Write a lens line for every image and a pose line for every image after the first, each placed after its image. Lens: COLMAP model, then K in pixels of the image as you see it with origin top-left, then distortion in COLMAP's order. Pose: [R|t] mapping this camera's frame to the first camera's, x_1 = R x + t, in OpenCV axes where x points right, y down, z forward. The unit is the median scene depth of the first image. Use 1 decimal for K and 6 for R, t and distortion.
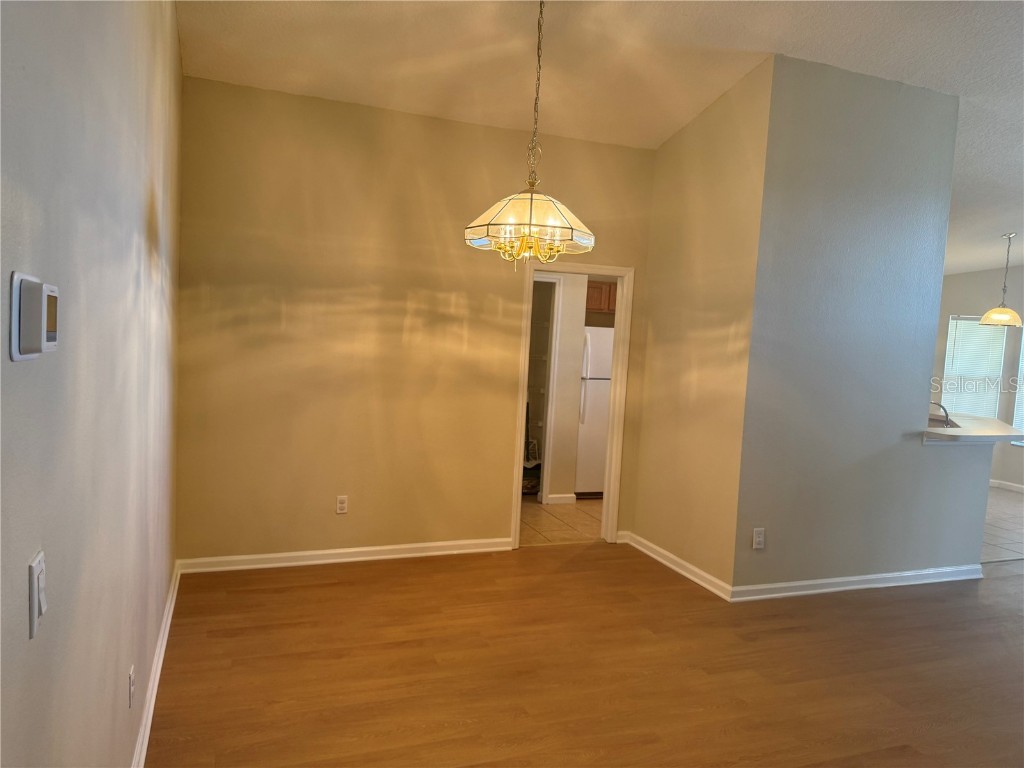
lens RADIAL K [[734.2, 0, 511.0], [0, 734.2, 388.3], [0, 0, 1]] dist [0.014793, 0.000684]
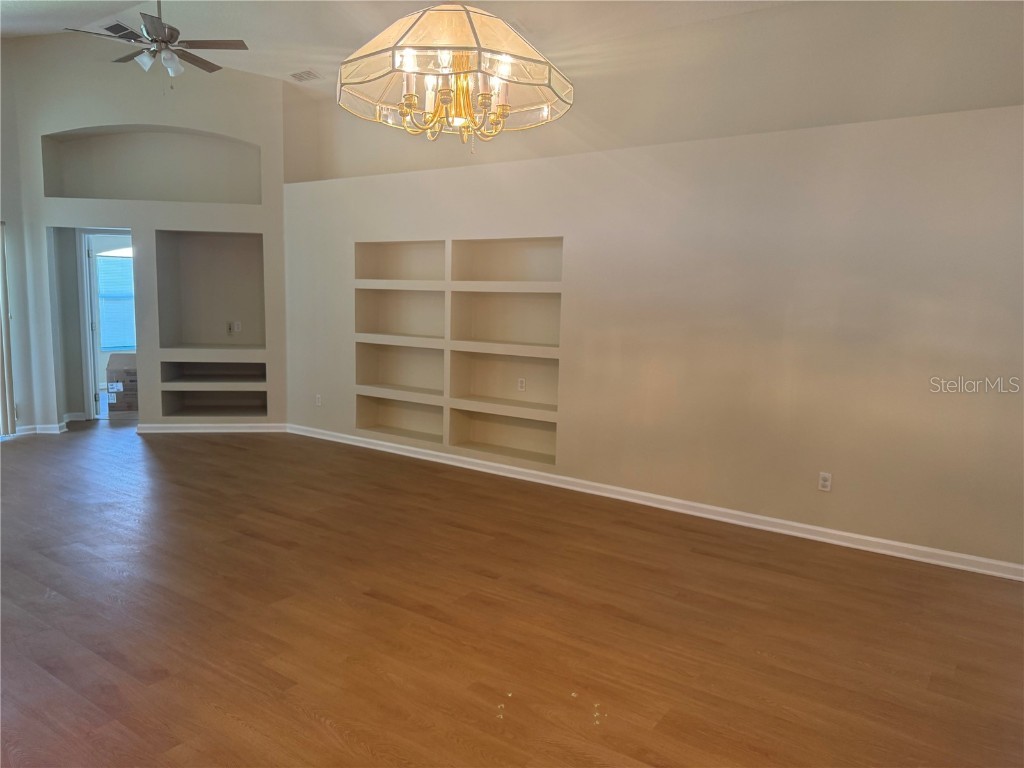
lens RADIAL K [[718.5, 0, 512.0], [0, 718.5, 384.0], [0, 0, 1]] dist [0.045341, -0.064244]
pose [[-0.551395, -0.166818, 0.817395, -0.343571], [0.014031, 0.977810, 0.209021, -0.070653], [-0.834126, 0.126722, -0.536819, 0.903456]]
